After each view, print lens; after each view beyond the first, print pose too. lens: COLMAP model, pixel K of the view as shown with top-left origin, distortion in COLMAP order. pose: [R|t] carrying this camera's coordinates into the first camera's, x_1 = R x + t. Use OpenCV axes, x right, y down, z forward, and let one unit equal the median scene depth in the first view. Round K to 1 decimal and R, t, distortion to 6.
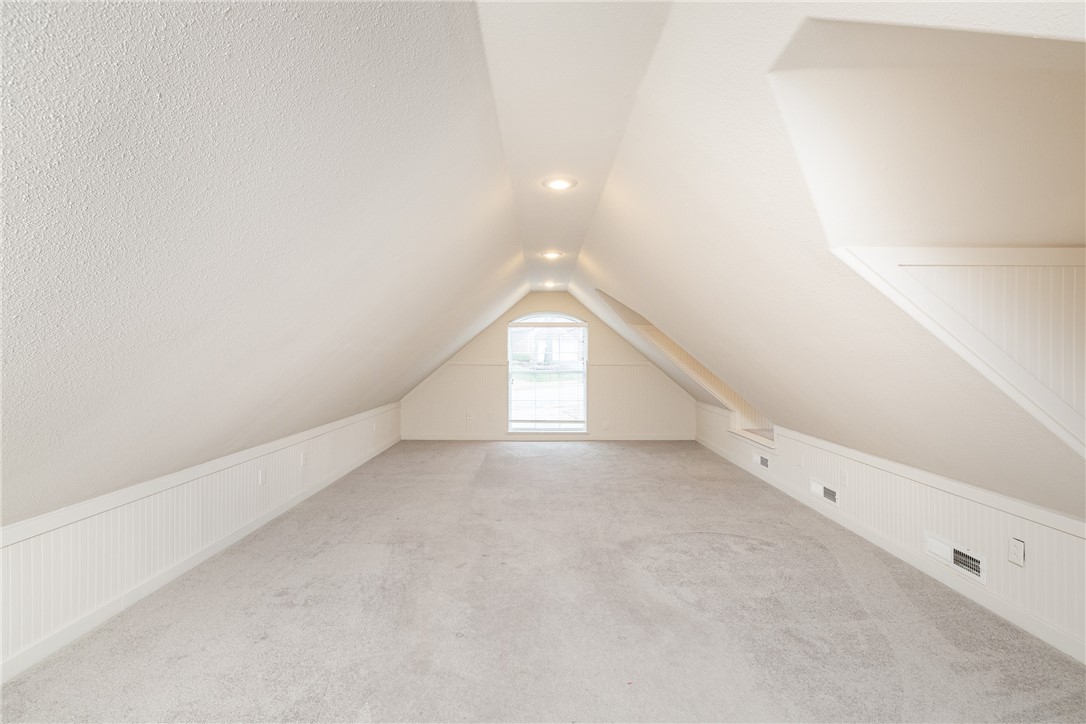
lens RADIAL K [[453.5, 0, 541.8], [0, 453.5, 359.3], [0, 0, 1]] dist [0.001811, 0.000185]
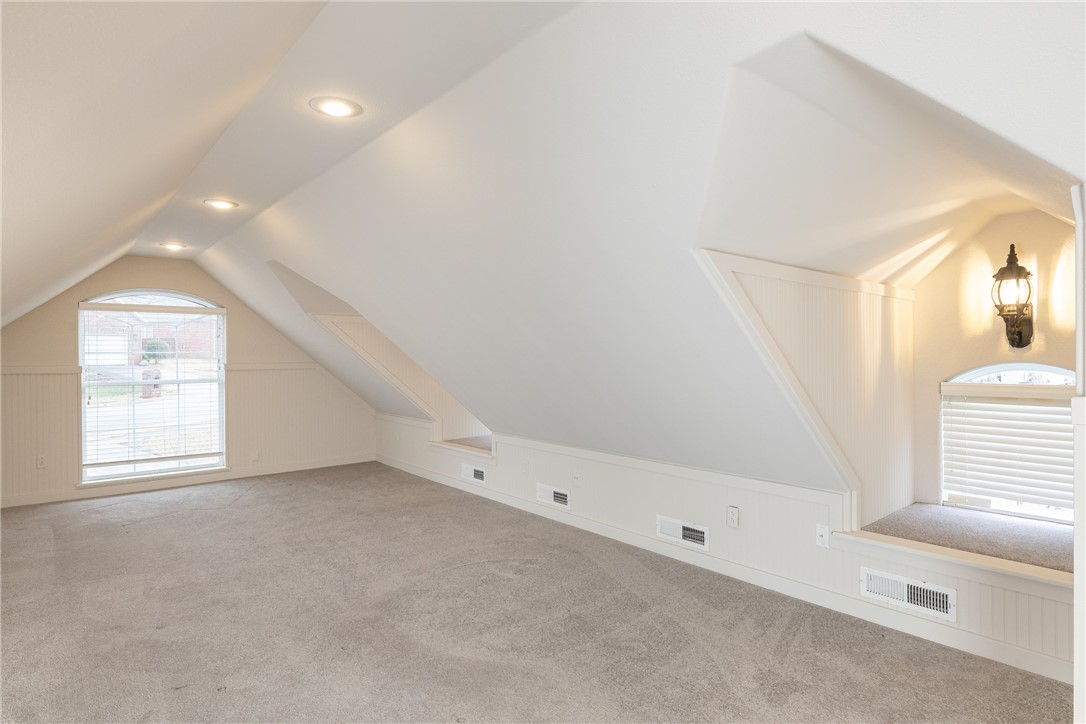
lens RADIAL K [[567.8, 0, 540.9], [0, 567.8, 359.7], [0, 0, 1]] dist [-0.000147, 0.000721]
pose [[0.783084, -0.009876, 0.621838, -0.131486], [0.010900, 0.999938, 0.002154, -0.000439], [-0.621821, 0.005091, 0.783143, 0.064913]]
